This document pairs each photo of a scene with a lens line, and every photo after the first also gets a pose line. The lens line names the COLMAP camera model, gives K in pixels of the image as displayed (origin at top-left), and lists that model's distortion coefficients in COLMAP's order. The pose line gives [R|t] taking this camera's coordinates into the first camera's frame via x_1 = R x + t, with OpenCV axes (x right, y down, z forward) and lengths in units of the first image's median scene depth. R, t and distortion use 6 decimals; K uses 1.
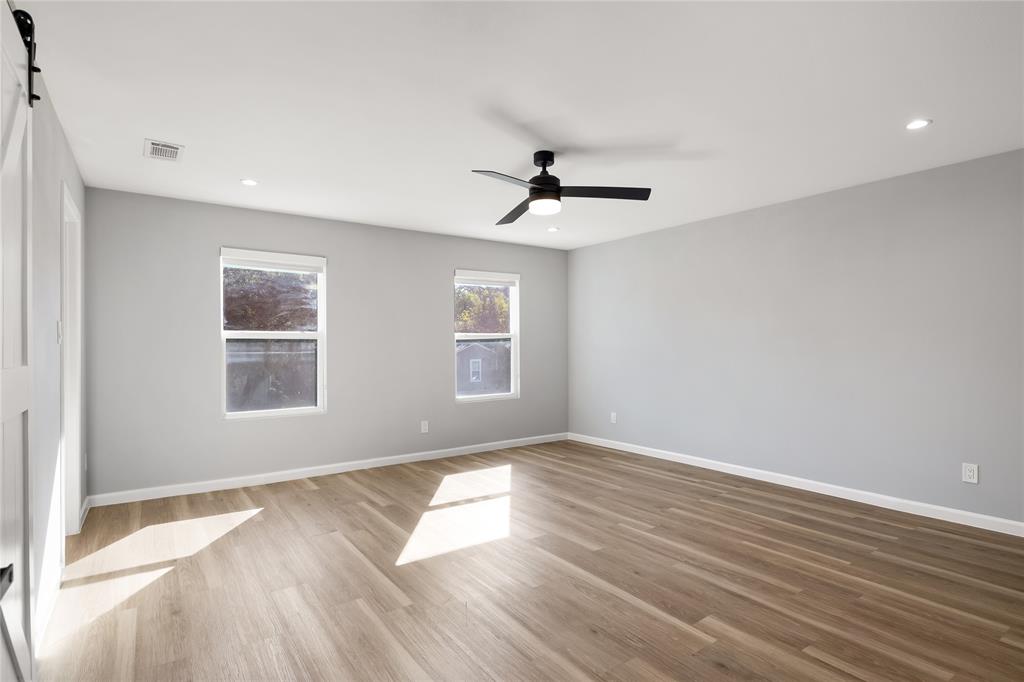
lens RADIAL K [[524.2, 0, 512.0], [0, 524.2, 341.0], [0, 0, 1]] dist [0.001602, 0.000680]
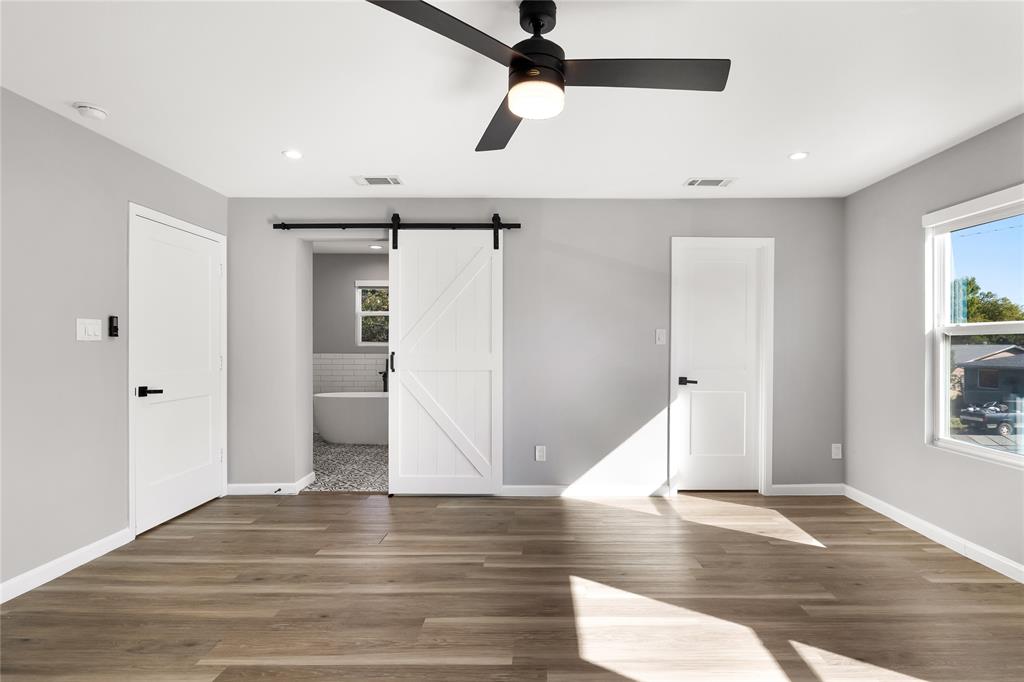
lens RADIAL K [[524.2, 0, 512.0], [0, 524.2, 341.0], [0, 0, 1]] dist [0.001602, 0.000680]
pose [[-0.590732, 0.003598, -0.806860, 0.692788], [0.006202, 0.999981, -0.000082, 0.008654], [0.806844, -0.005053, -0.590743, 1.718557]]
